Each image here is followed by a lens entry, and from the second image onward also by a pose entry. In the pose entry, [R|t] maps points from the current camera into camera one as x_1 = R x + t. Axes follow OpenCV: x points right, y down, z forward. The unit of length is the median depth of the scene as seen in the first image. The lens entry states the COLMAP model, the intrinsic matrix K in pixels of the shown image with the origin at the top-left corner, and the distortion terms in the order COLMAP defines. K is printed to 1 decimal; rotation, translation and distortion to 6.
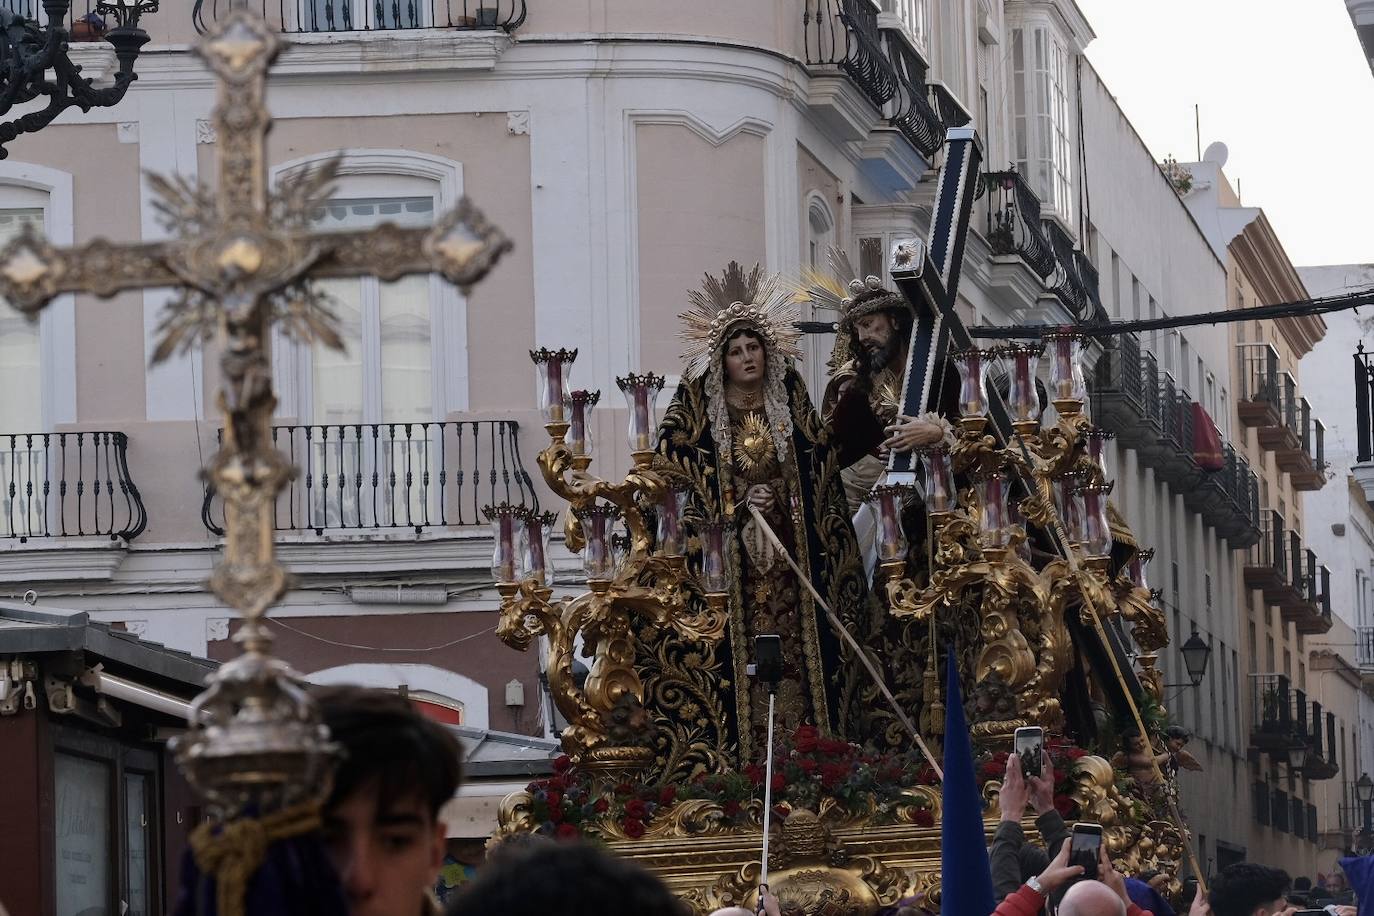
lens RADIAL K [[6095.3, 0, 687.0], [0, 6095.3, 458.0], [0, 0, 1]] dist [-0.179201, 1.545831]
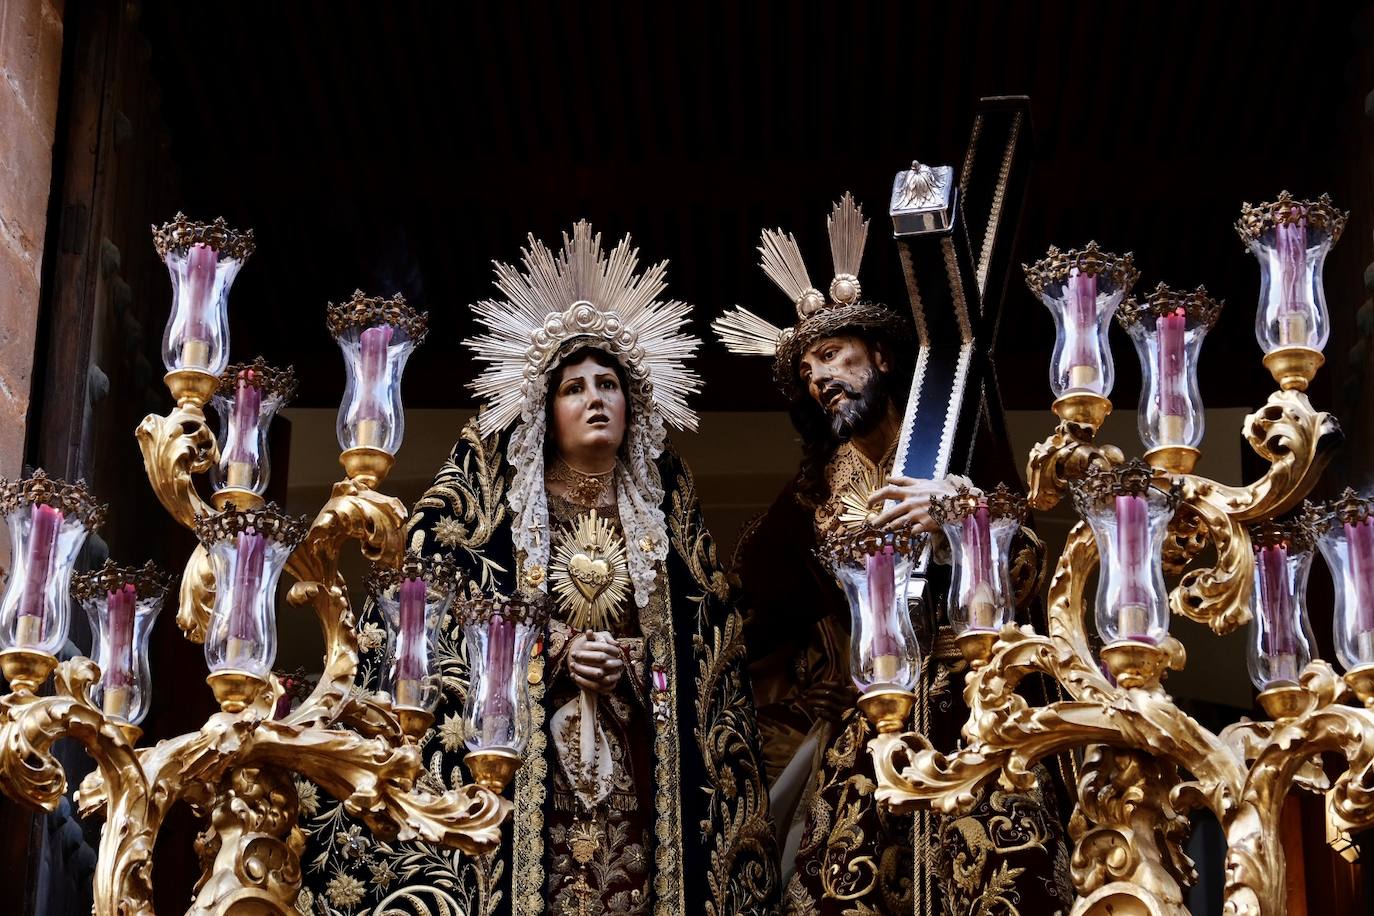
lens RADIAL K [[3217.6, 0, 666.0], [0, 3217.6, 456.0], [0, 0, 1]] dist [0.074648, 0.122865]
pose [[0.994993, 0.095510, 0.029453, 0.008295], [-0.082406, 0.950689, -0.298998, 0.070346], [-0.056558, 0.295074, 0.953799, 0.736125]]
